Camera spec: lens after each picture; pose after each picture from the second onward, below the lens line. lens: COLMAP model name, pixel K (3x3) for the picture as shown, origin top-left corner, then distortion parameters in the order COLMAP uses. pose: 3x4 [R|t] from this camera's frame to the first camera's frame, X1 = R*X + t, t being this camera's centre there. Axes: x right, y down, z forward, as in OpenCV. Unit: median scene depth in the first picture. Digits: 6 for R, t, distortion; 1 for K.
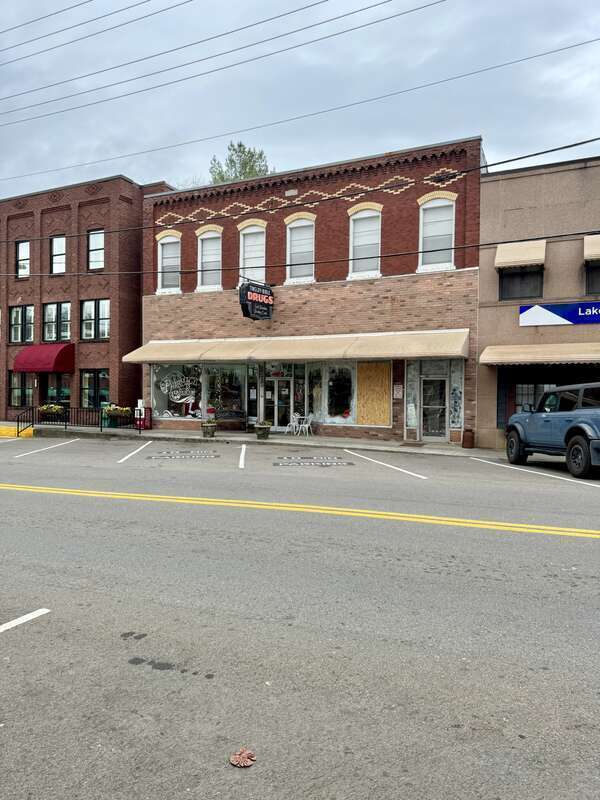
lens RADIAL K [[575.5, 0, 352.0], [0, 575.5, 397.4], [0, 0, 1]] dist [0.057909, -0.042879]
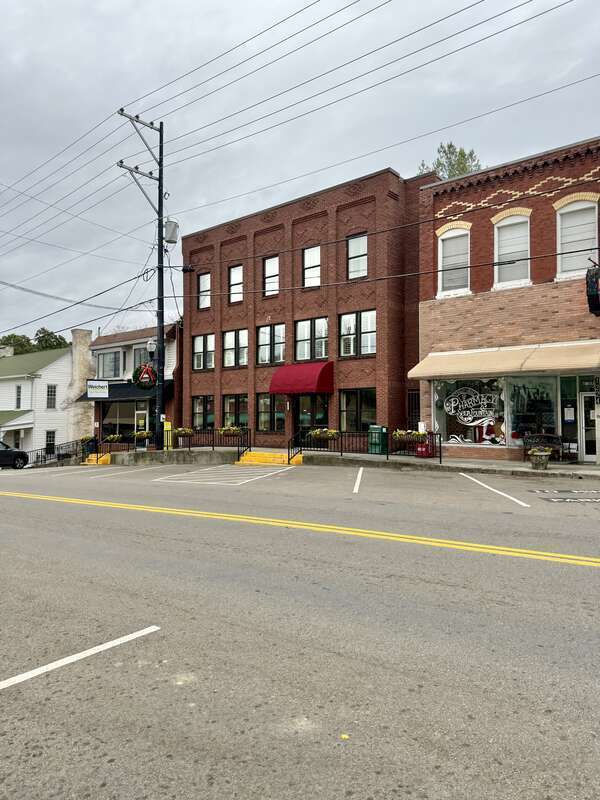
lens RADIAL K [[575.5, 0, 296.7], [0, 575.5, 399.5], [0, 0, 1]] dist [0.057909, -0.042879]
pose [[0.963746, -0.019881, -0.266078, -0.321895], [0.009696, 0.999171, -0.039538, 0.001939], [0.266644, 0.035525, 0.963140, 0.135717]]
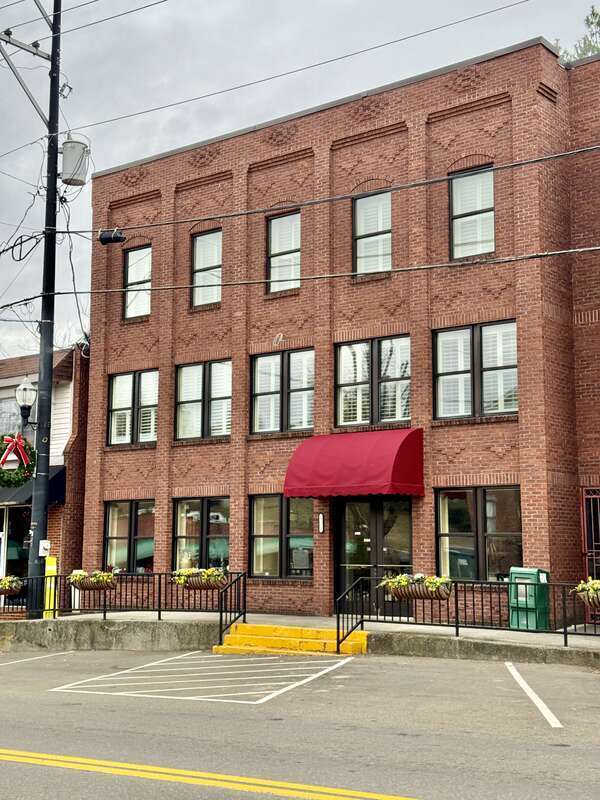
lens RADIAL K [[1127.9, 0, 287.8], [0, 1127.9, 377.6], [0, 0, 1]] dist [0.094376, 0.000000]
pose [[0.972565, -0.040372, -0.229101, -0.417052], [0.004289, 0.987770, -0.155860, -0.000385], [0.232591, 0.150601, 0.960844, 0.188957]]
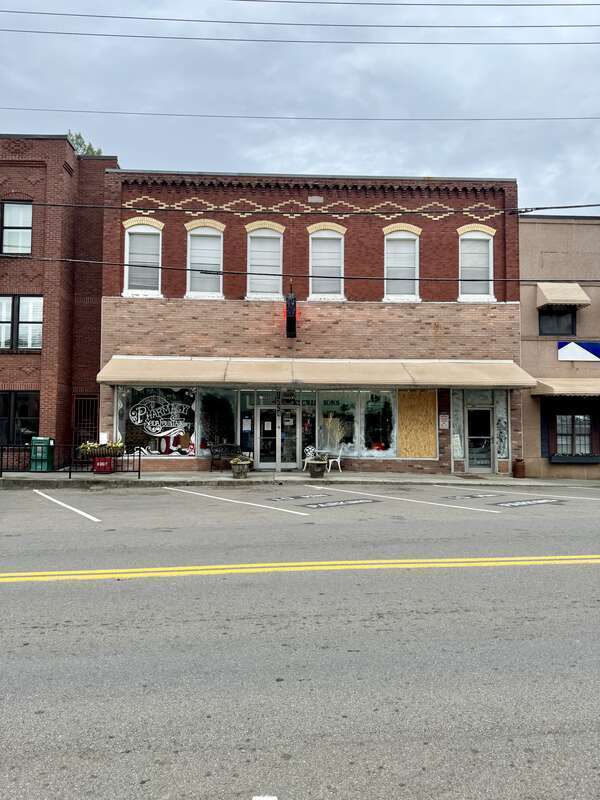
lens RADIAL K [[575.5, 0, 299.3], [0, 575.5, 395.7], [0, 0, 1]] dist [0.057909, -0.042879]
pose [[0.884838, 0.020861, 0.465432, -0.500549], [0.006473, 0.998350, -0.057052, 0.000003], [-0.465855, 0.053494, 0.883243, 0.223563]]
